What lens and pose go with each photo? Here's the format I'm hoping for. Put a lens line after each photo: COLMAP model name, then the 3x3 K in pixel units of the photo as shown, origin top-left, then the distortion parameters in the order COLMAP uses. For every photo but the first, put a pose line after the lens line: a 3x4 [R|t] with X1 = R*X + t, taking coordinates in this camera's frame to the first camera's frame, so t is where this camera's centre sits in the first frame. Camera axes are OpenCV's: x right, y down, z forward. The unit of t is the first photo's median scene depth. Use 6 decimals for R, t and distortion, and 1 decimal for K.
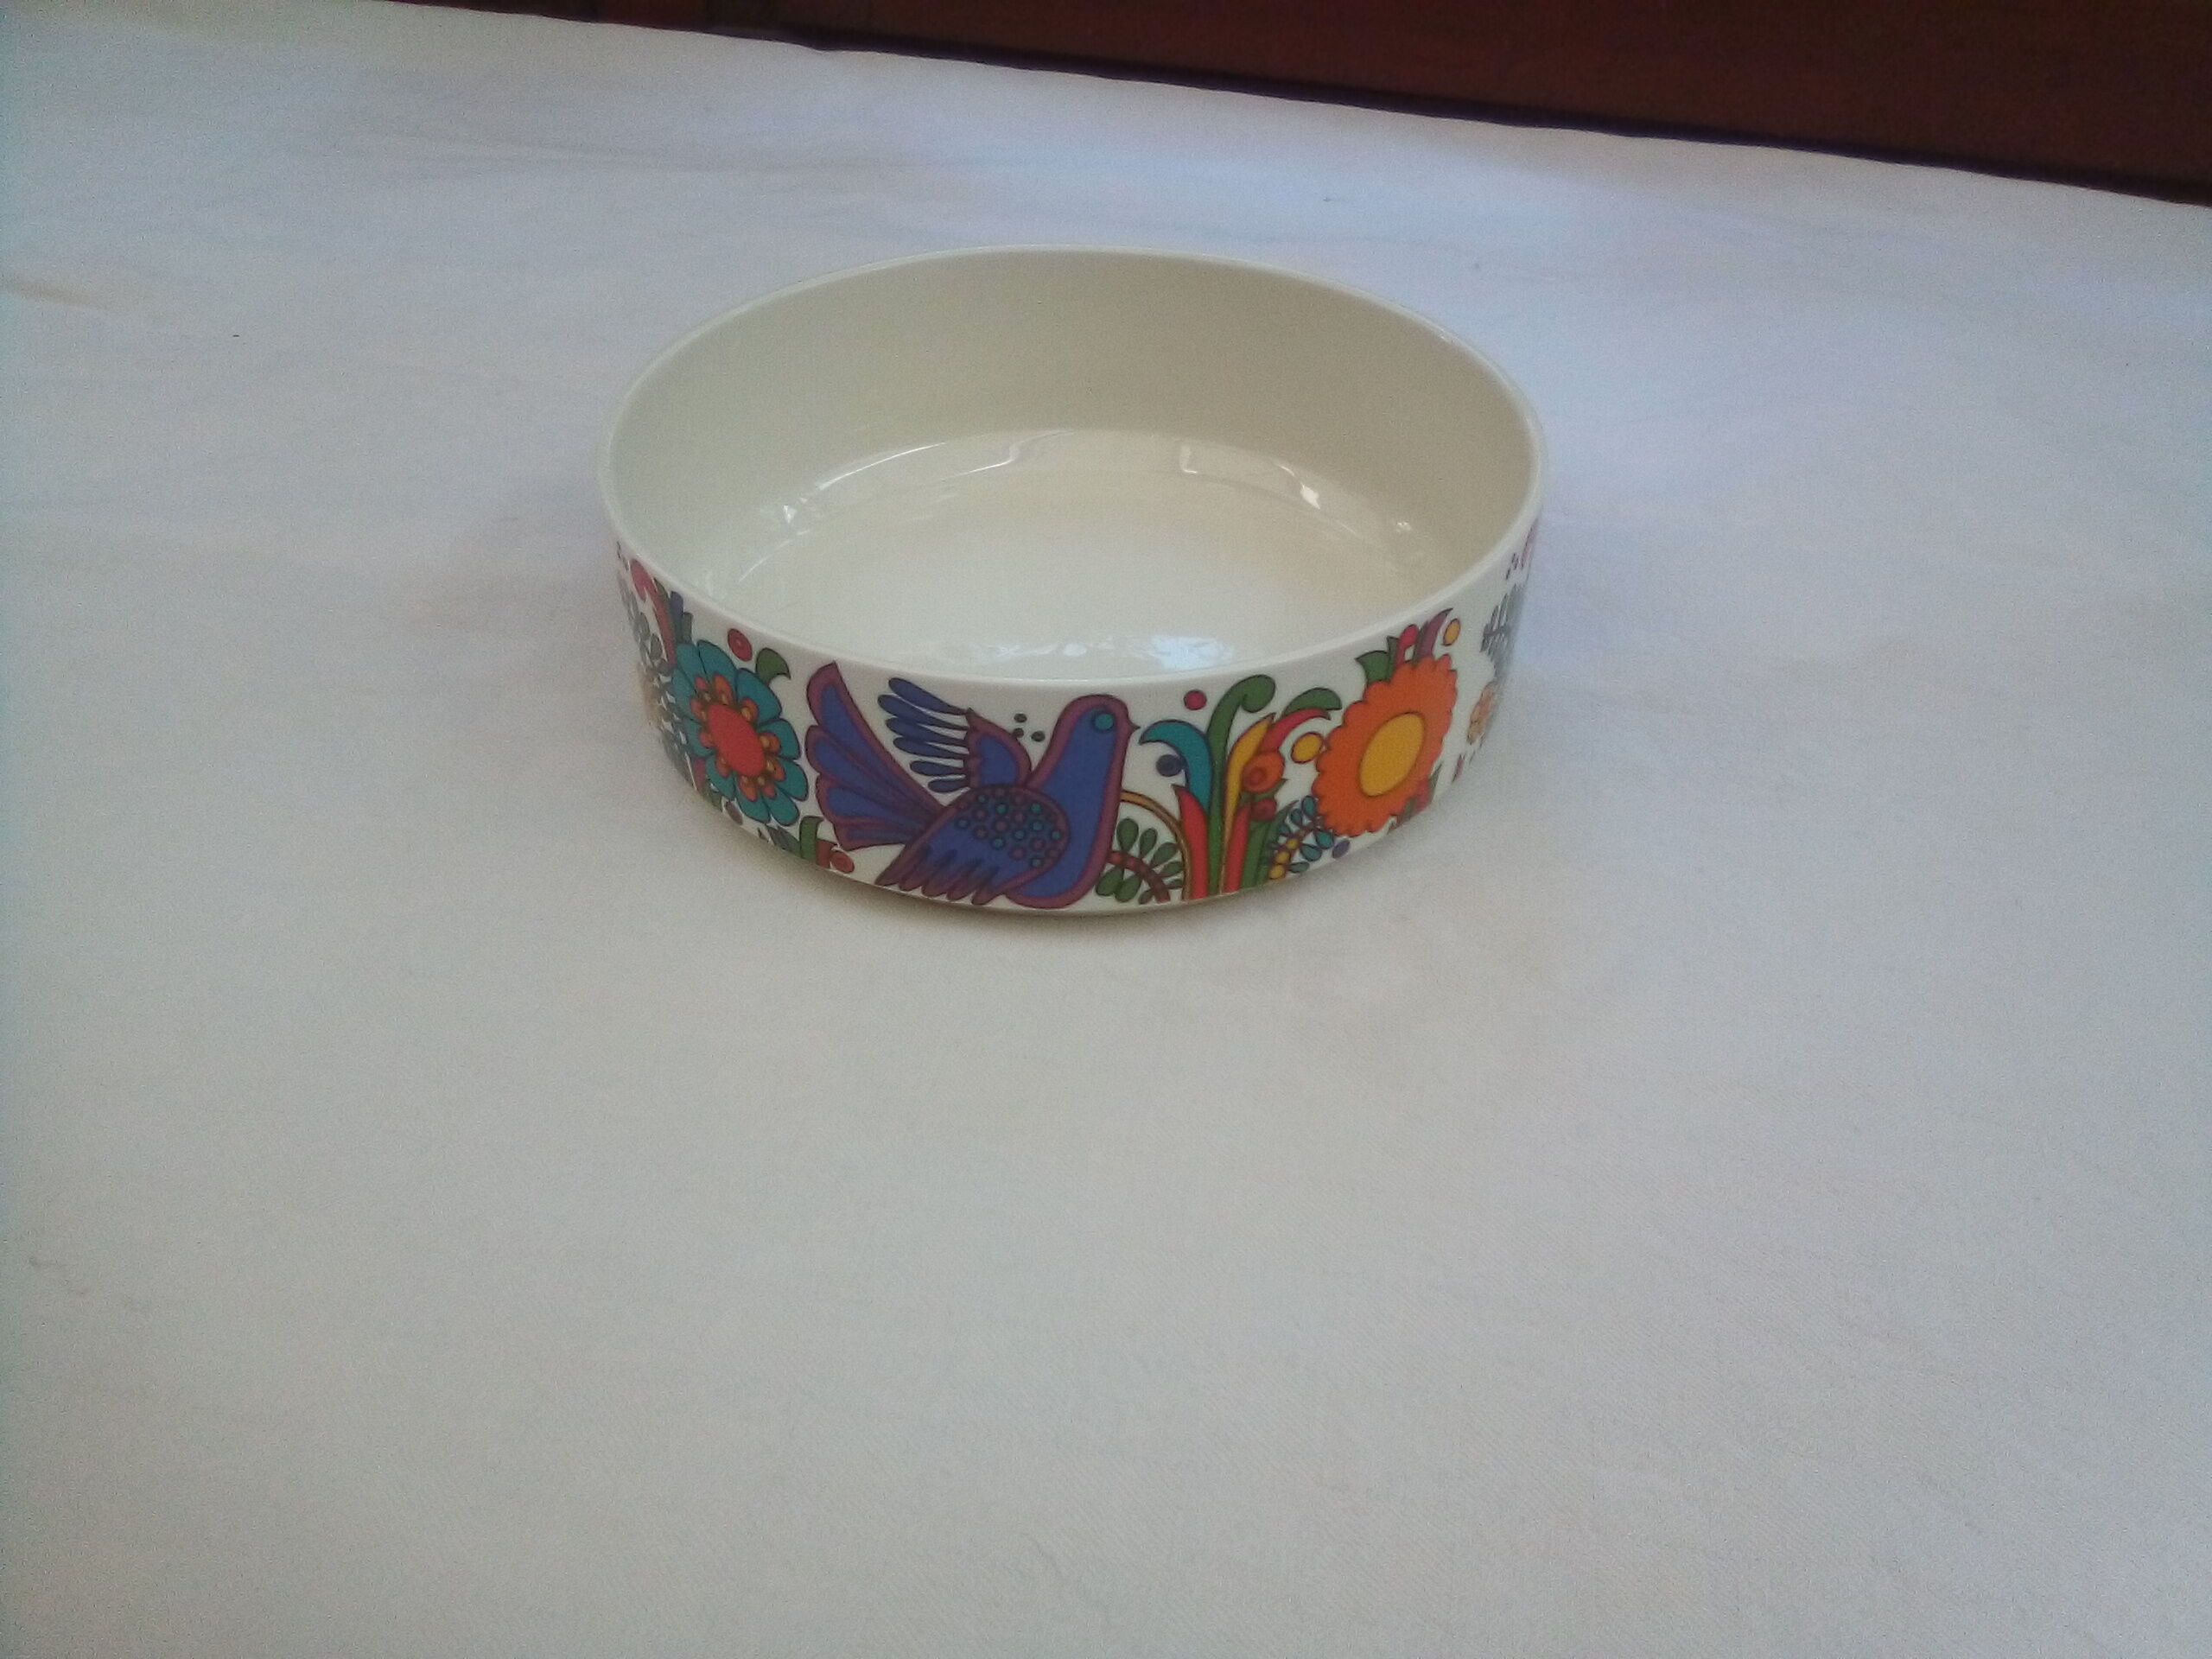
lens RADIAL K [[1657.2, 0, 1110.7], [0, 1657.2, 828.1], [0, 0, 1]] dist [0.133162, -0.000546]
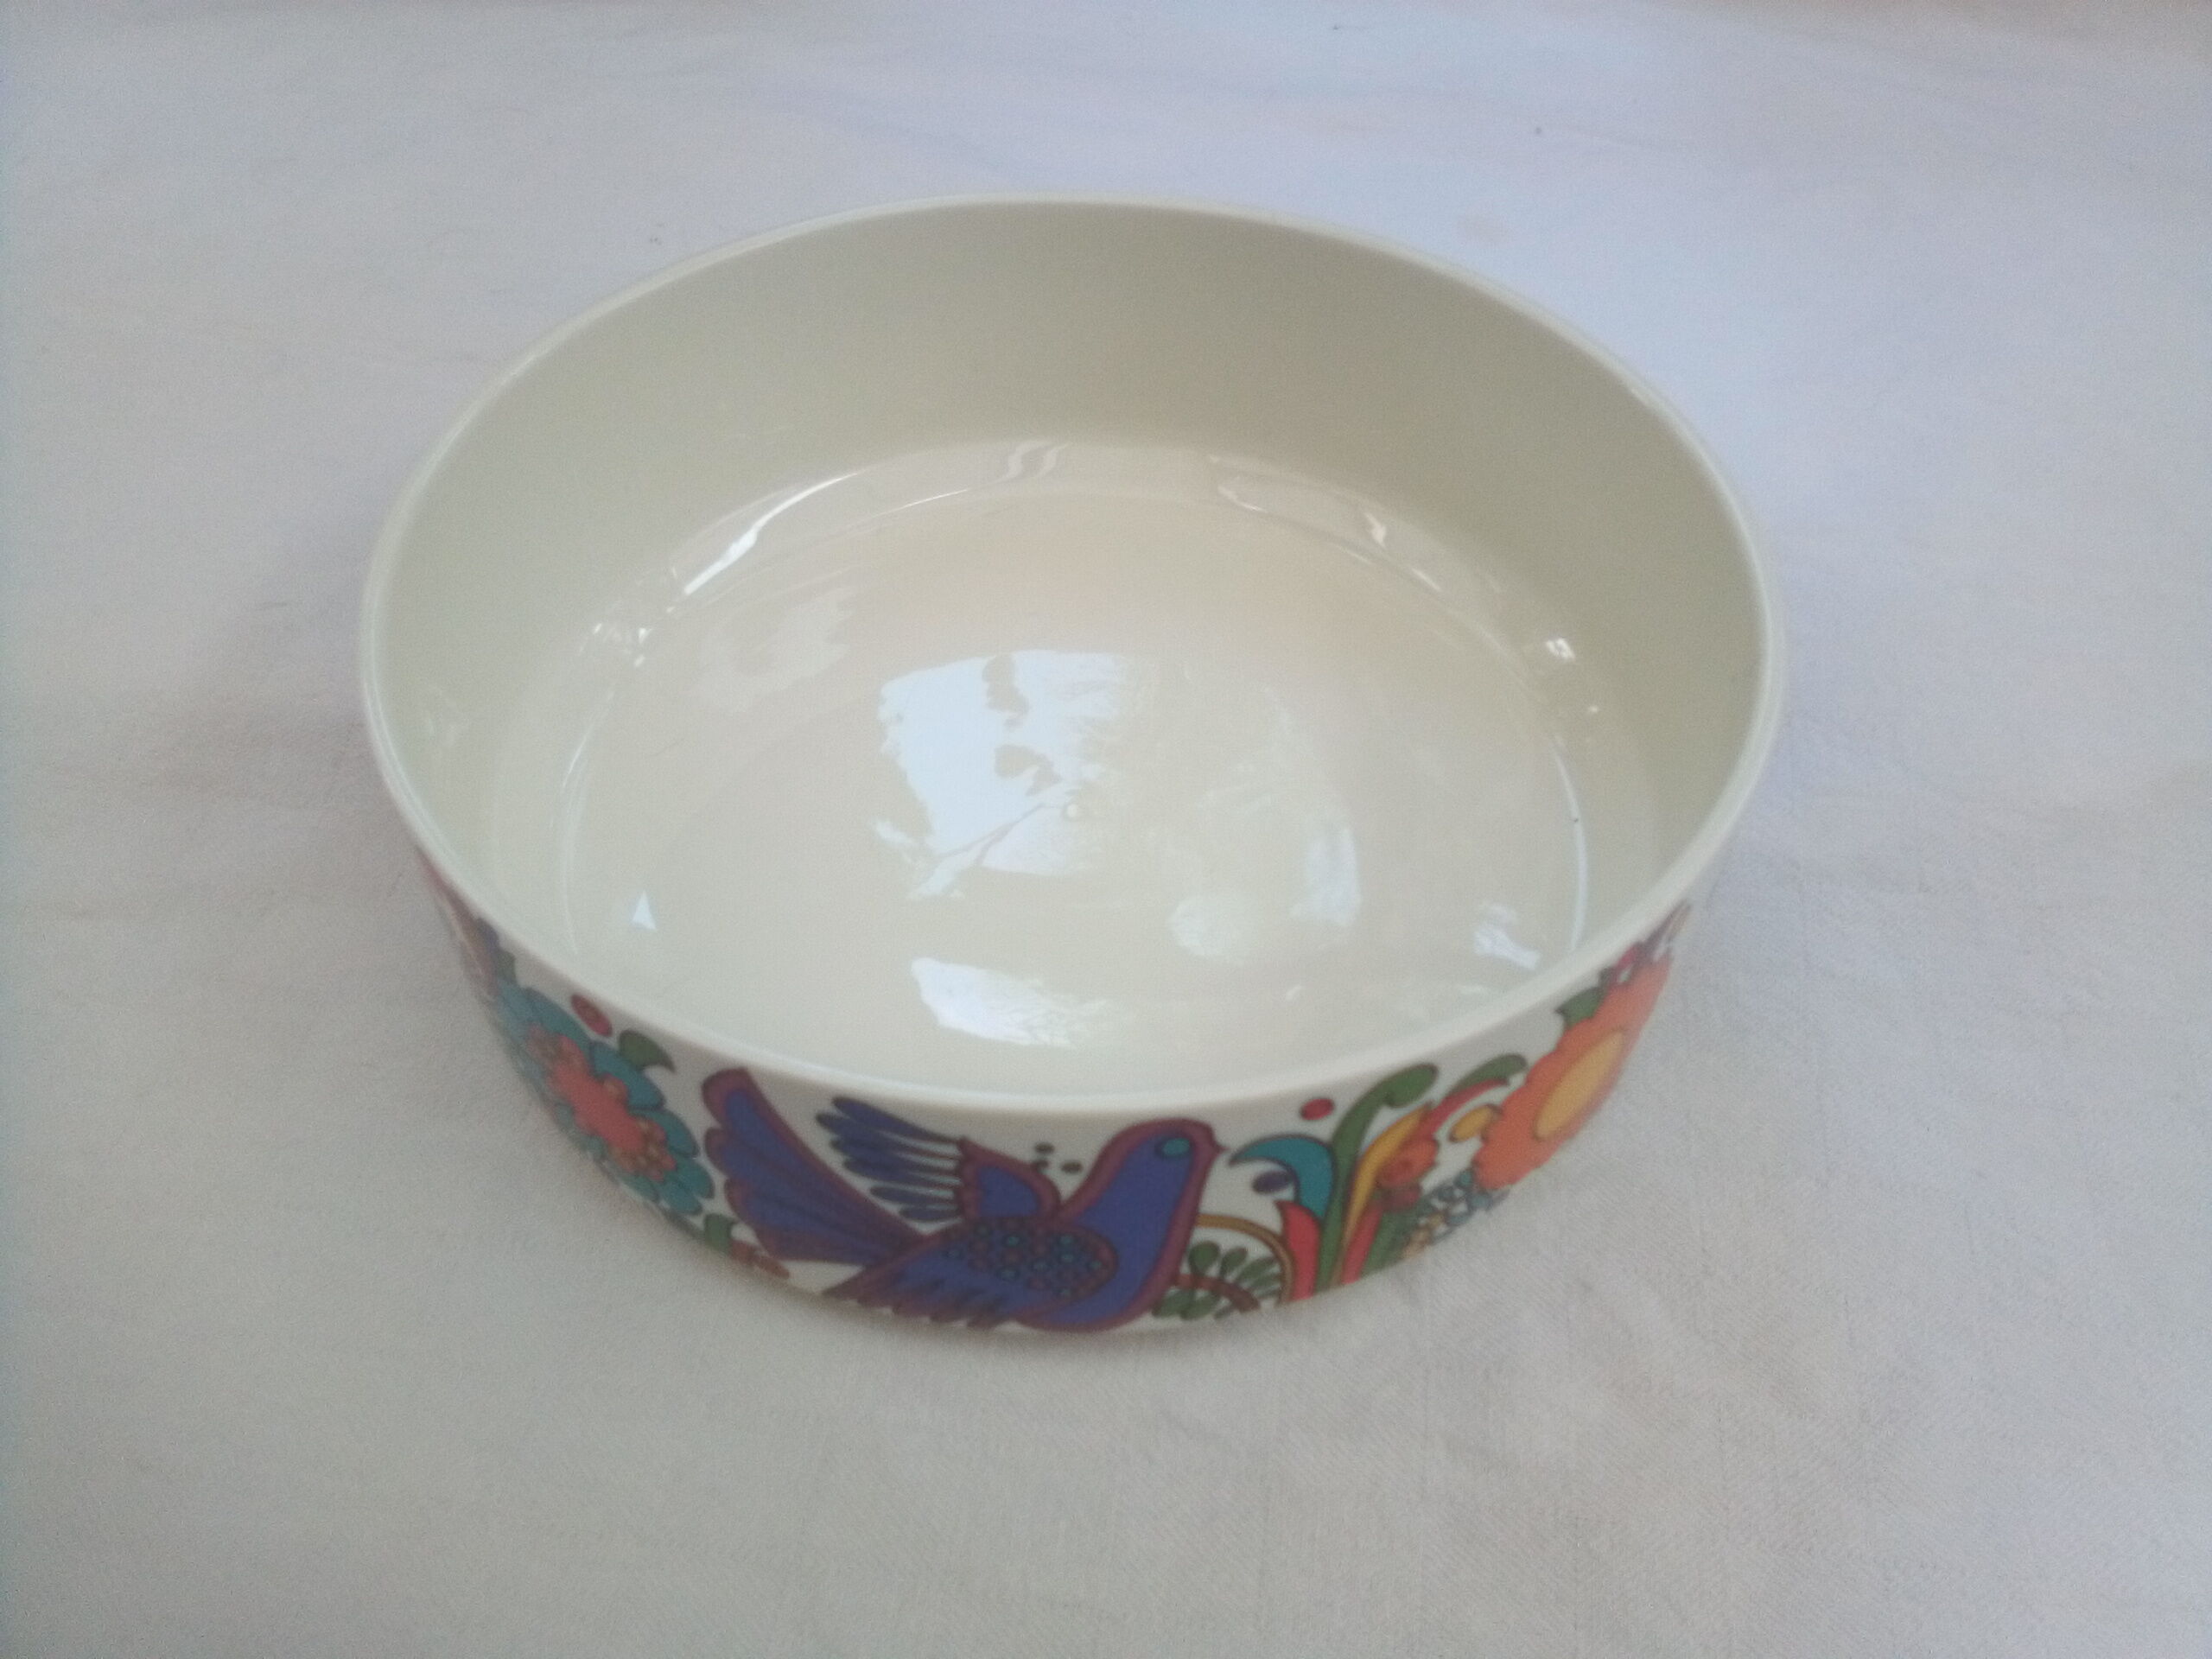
lens RADIAL K [[1657.2, 0, 1115.4], [0, 1657.2, 847.6], [0, 0, 1]] dist [0.133162, -0.000546]
pose [[0.998496, -0.035920, 0.041426, -0.046218], [0.029477, 0.988725, 0.146816, -0.254324], [-0.046233, -0.145374, 0.988296, 0.359979]]
